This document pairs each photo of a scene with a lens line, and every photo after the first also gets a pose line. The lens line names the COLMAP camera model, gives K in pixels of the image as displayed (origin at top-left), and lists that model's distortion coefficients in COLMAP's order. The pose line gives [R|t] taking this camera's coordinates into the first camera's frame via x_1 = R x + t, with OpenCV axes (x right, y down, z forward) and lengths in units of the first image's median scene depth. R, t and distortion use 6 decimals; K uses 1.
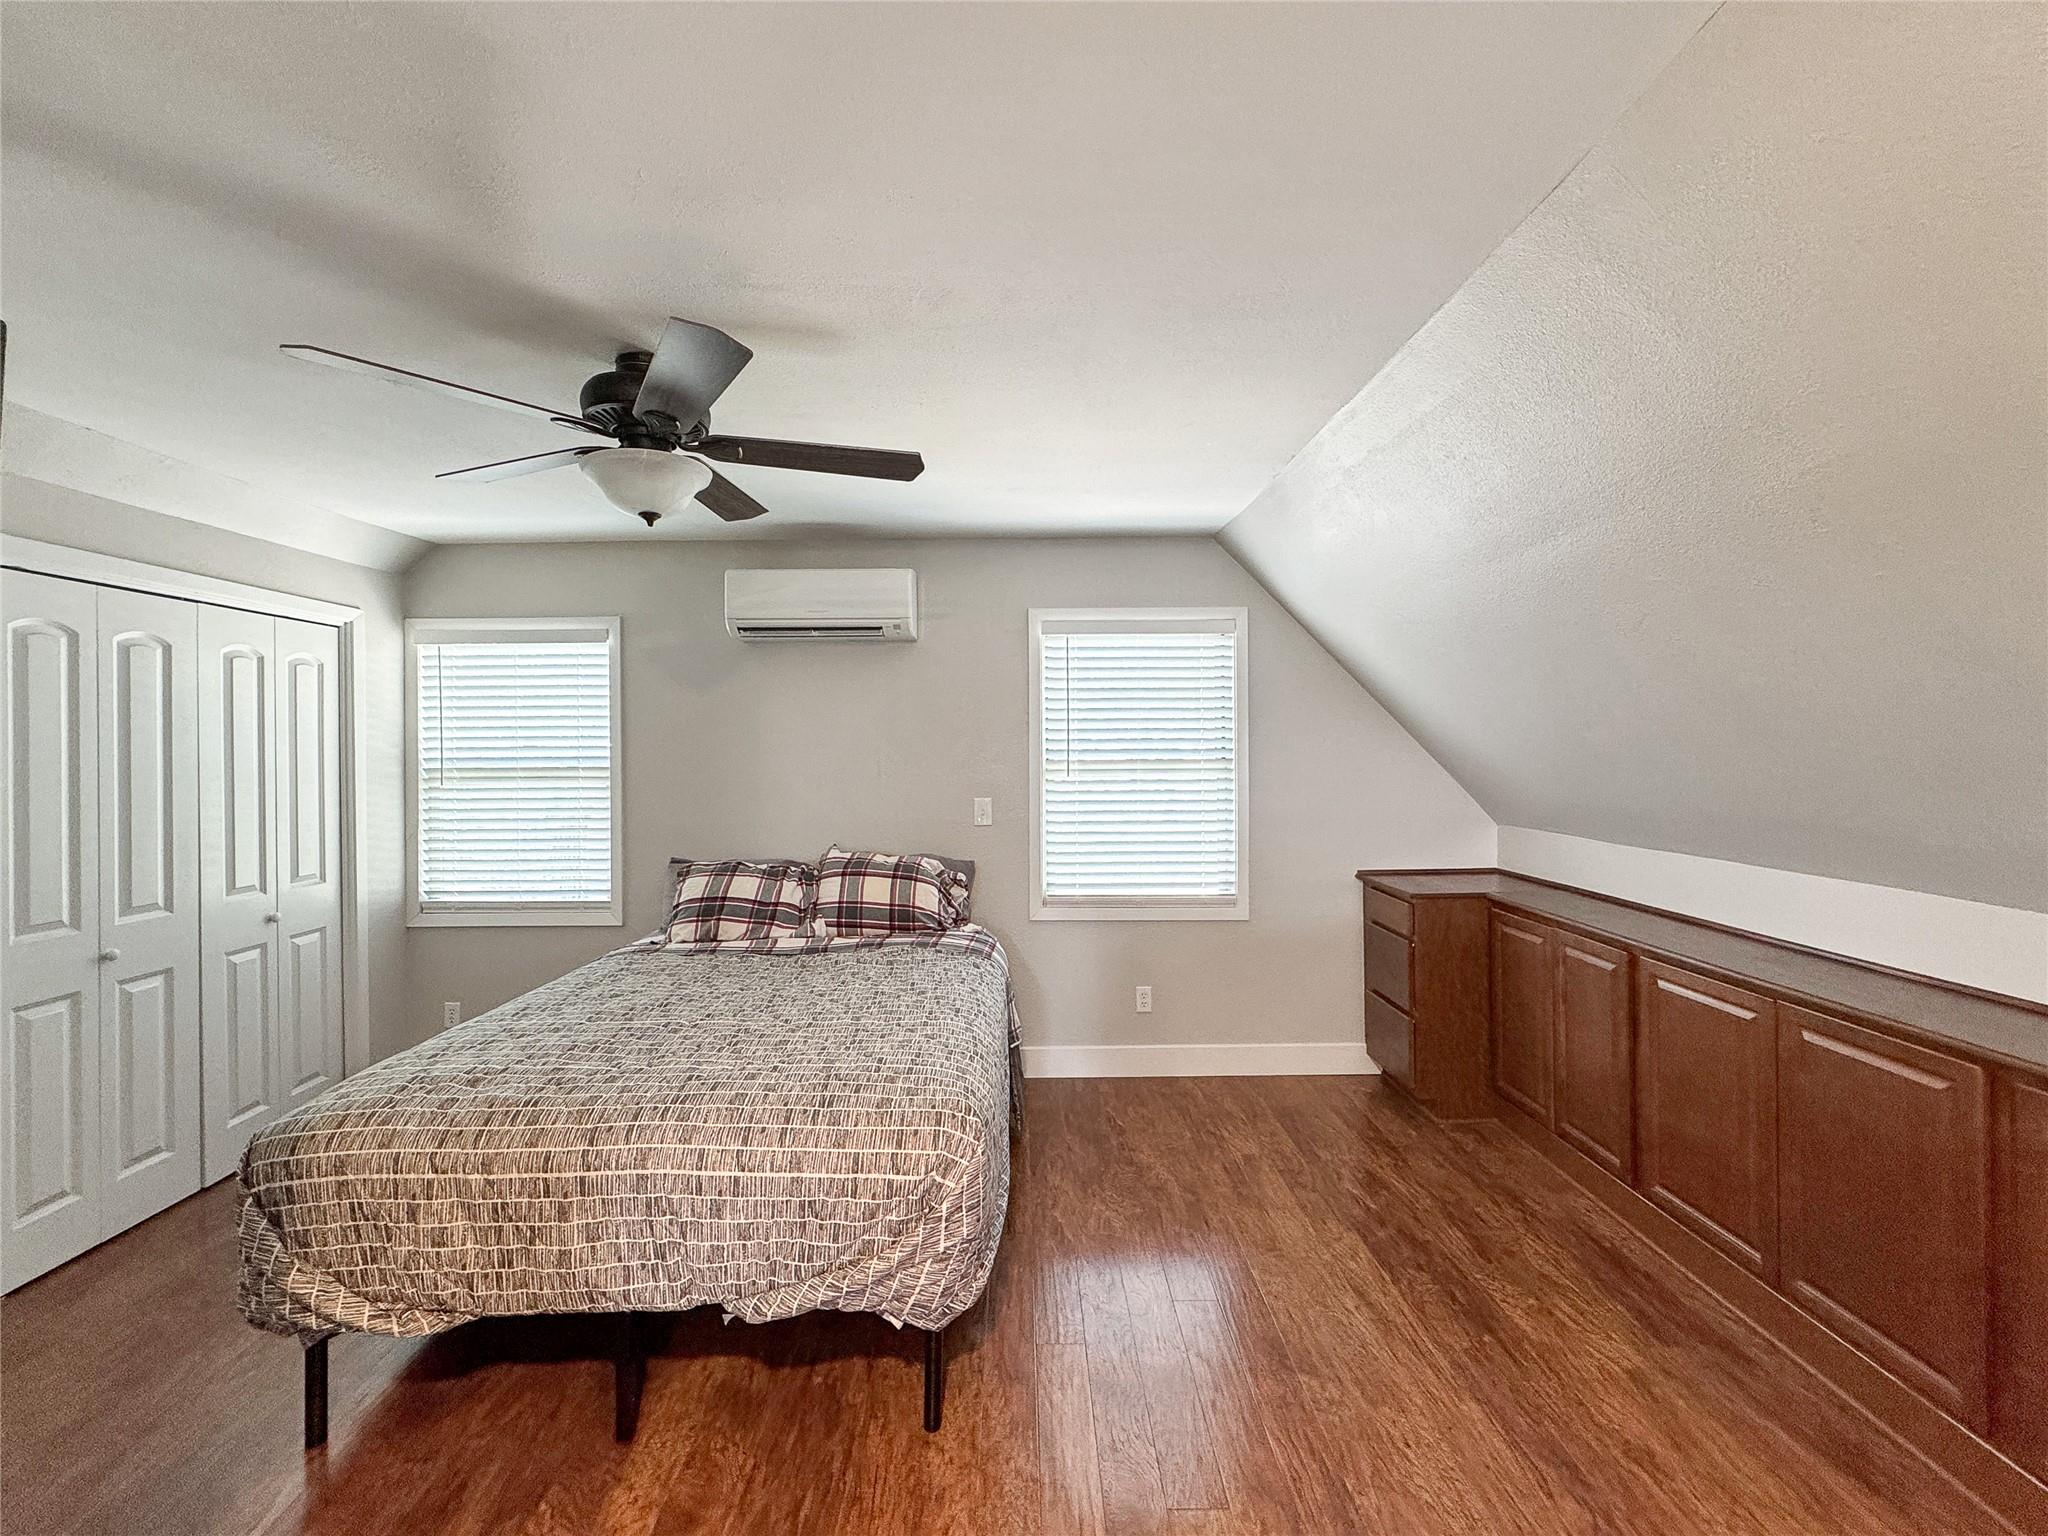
lens RADIAL K [[825.3, 0, 1024.1], [0, 825.3, 752.1], [0, 0, 1]] dist [-0.001306, 0.000043]
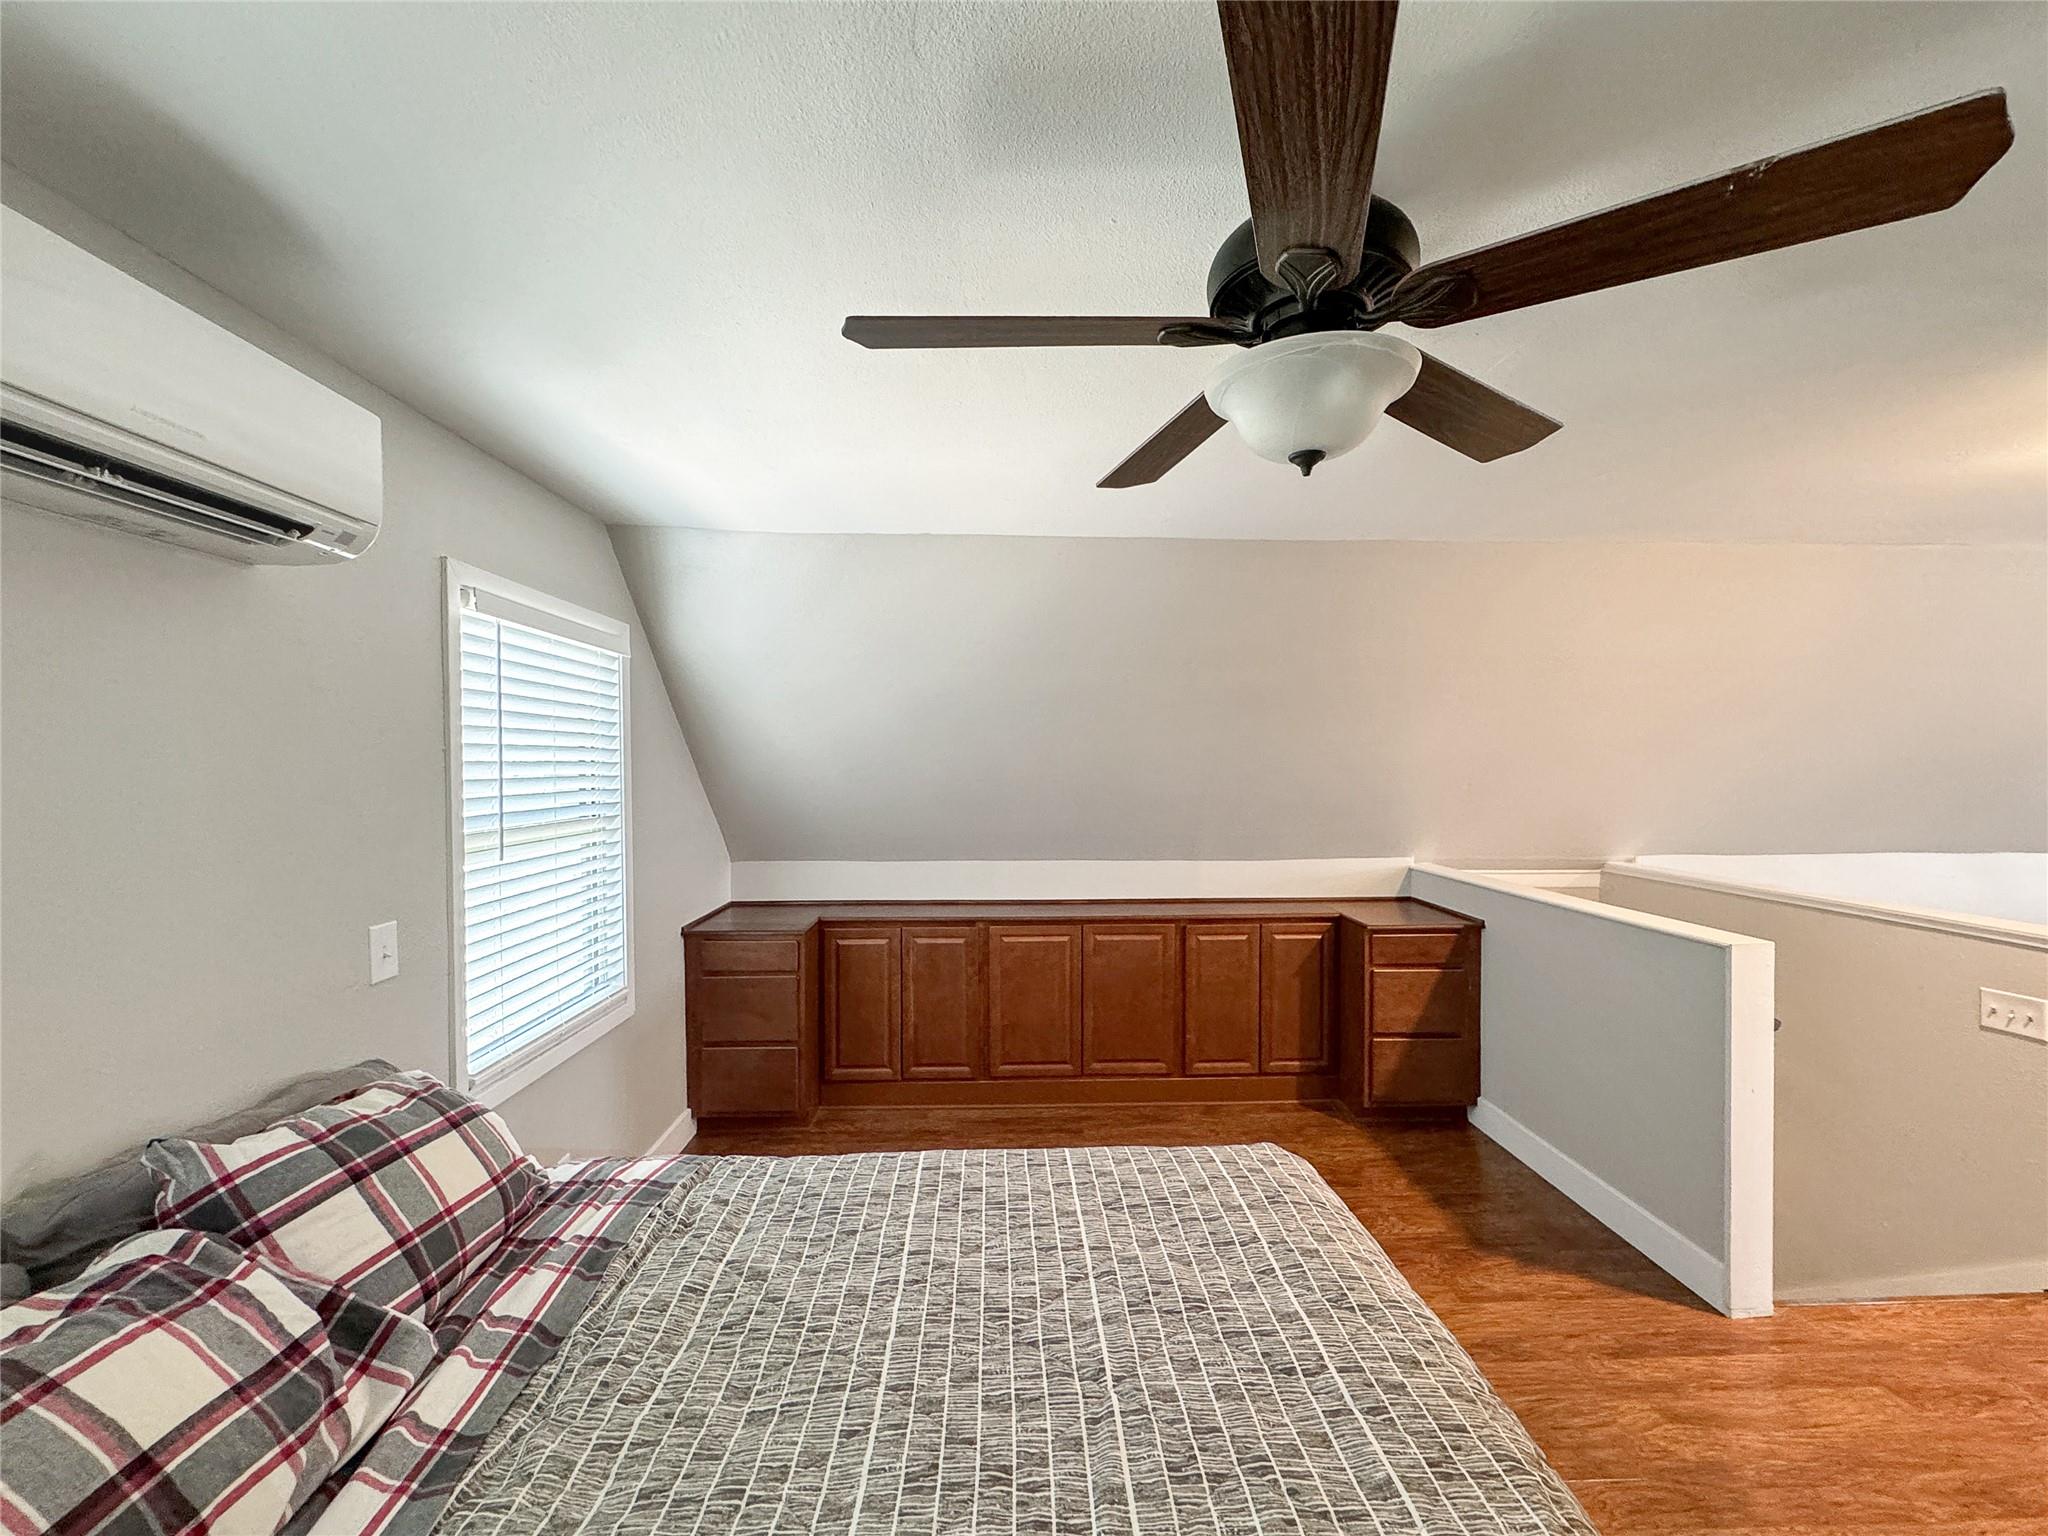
lens RADIAL K [[826.1, 0, 1022.4], [0, 826.1, 762.0], [0, 0, 1]] dist [-0.000861, -0.000046]
pose [[-0.028289, 0.009790, 0.999552, -0.598894], [0.005271, 0.999940, -0.009644, -0.035712], [-0.999586, 0.004996, -0.028338, 0.713736]]
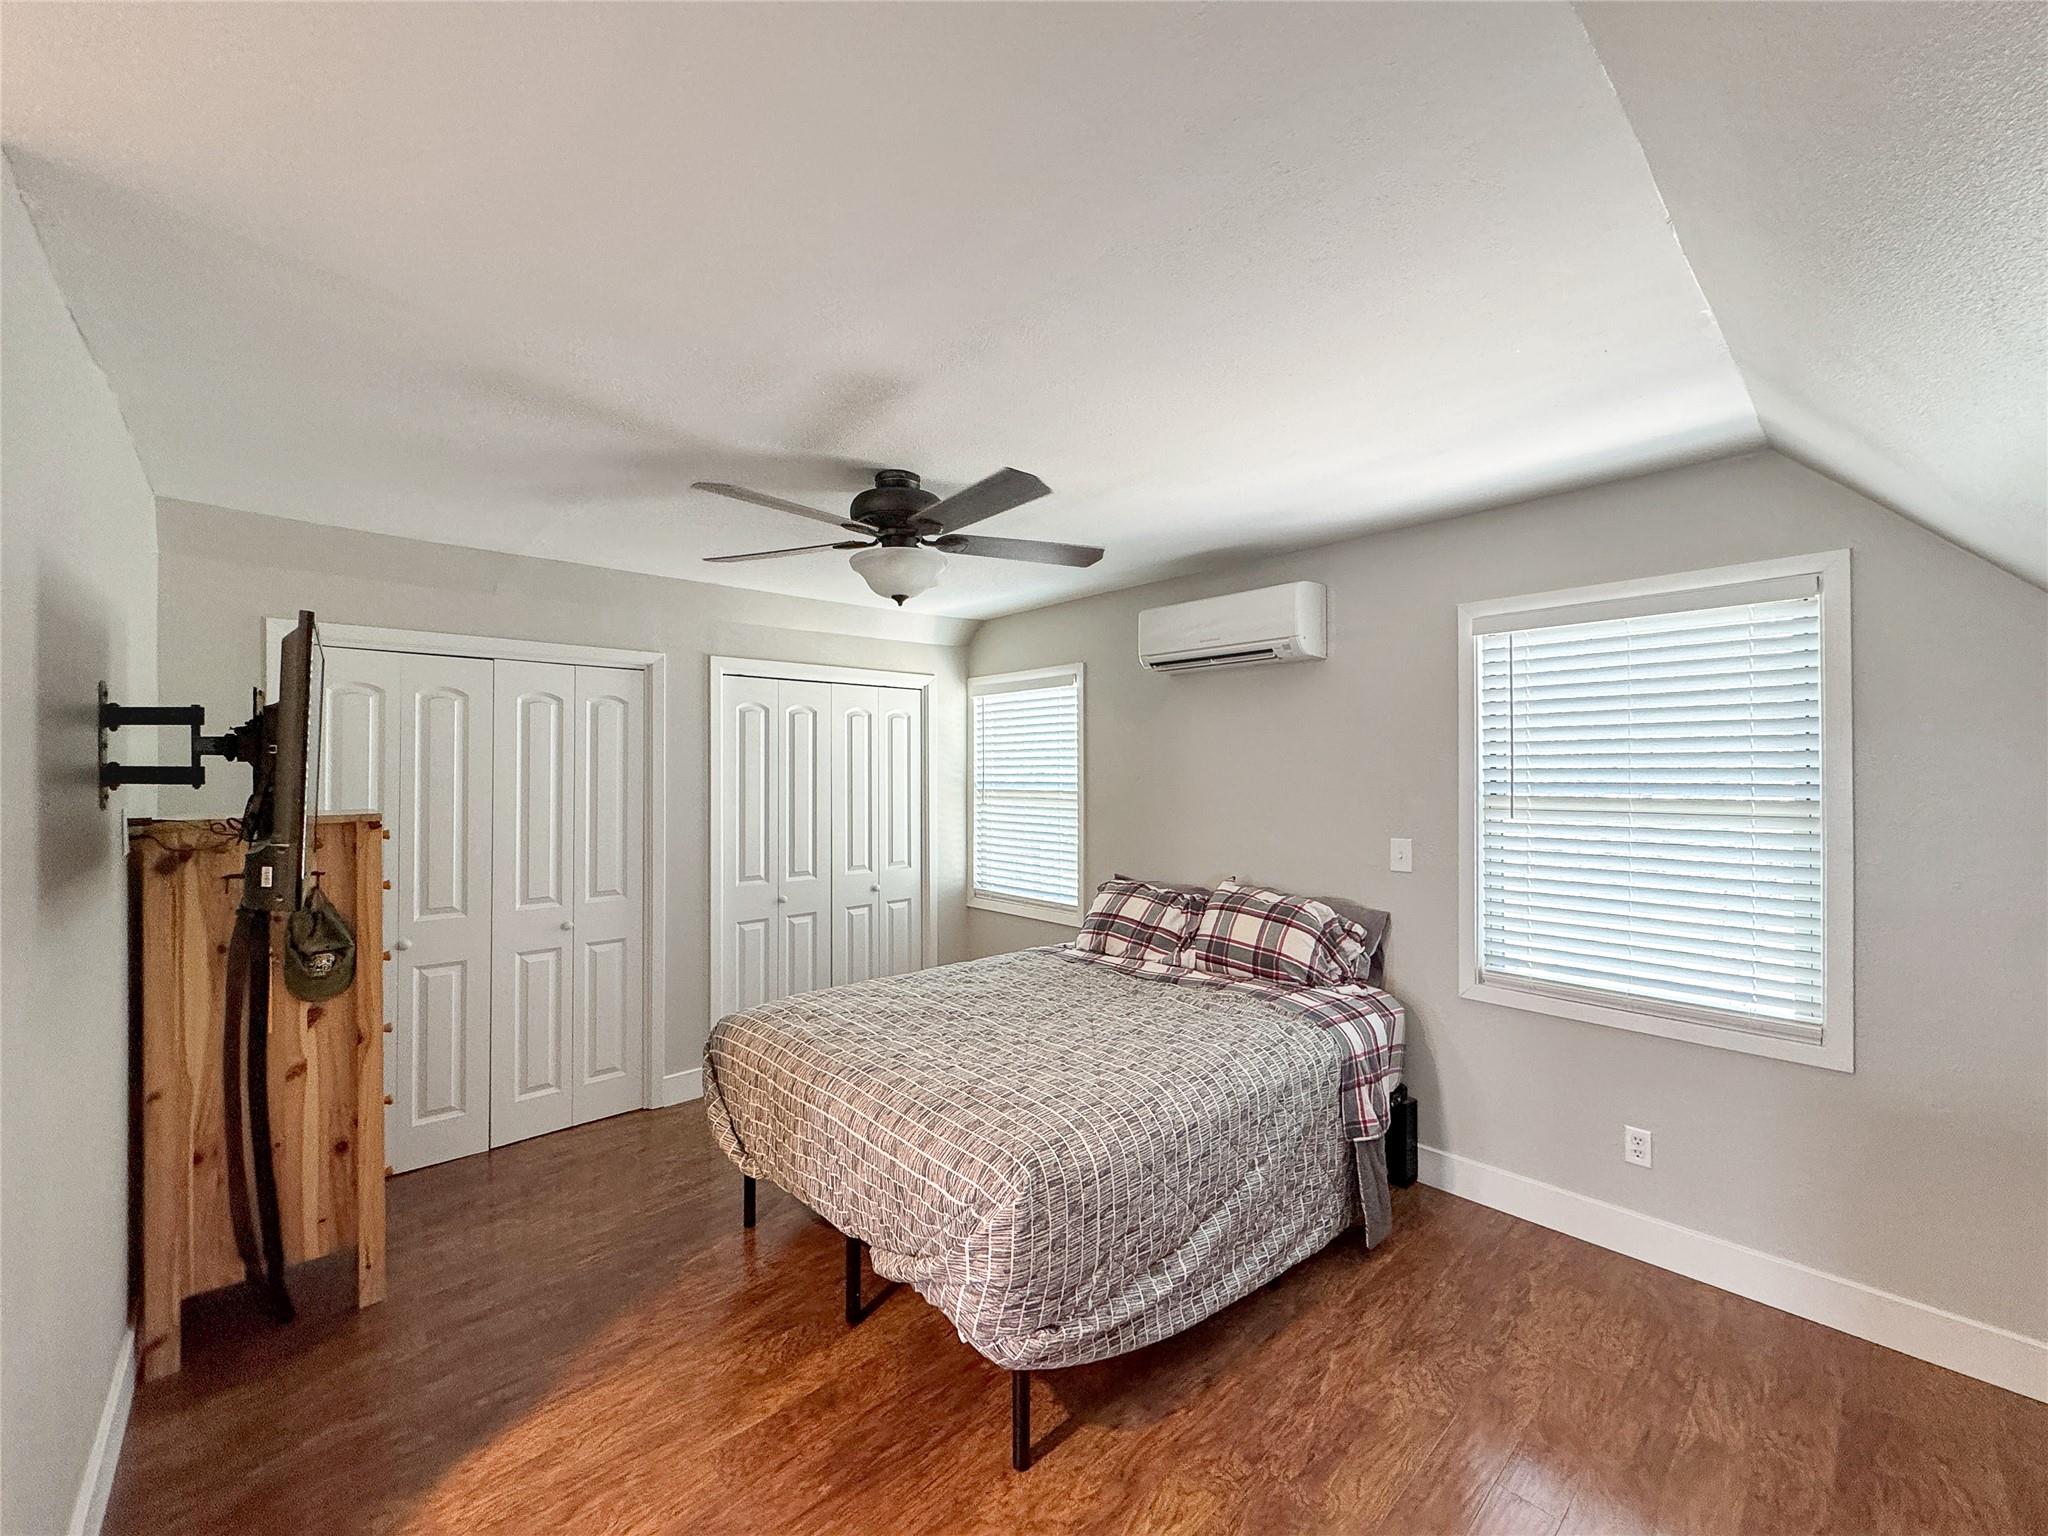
lens RADIAL K [[812.9, 0, 1003.1], [0, 812.9, 766.6], [0, 0, 1]] dist [0.000445, 0.000276]
pose [[0.675394, 0.000462, -0.737457, 0.320829], [-0.002876, 0.999994, -0.002007, -0.016547], [0.737452, 0.003476, 0.675391, 0.165583]]
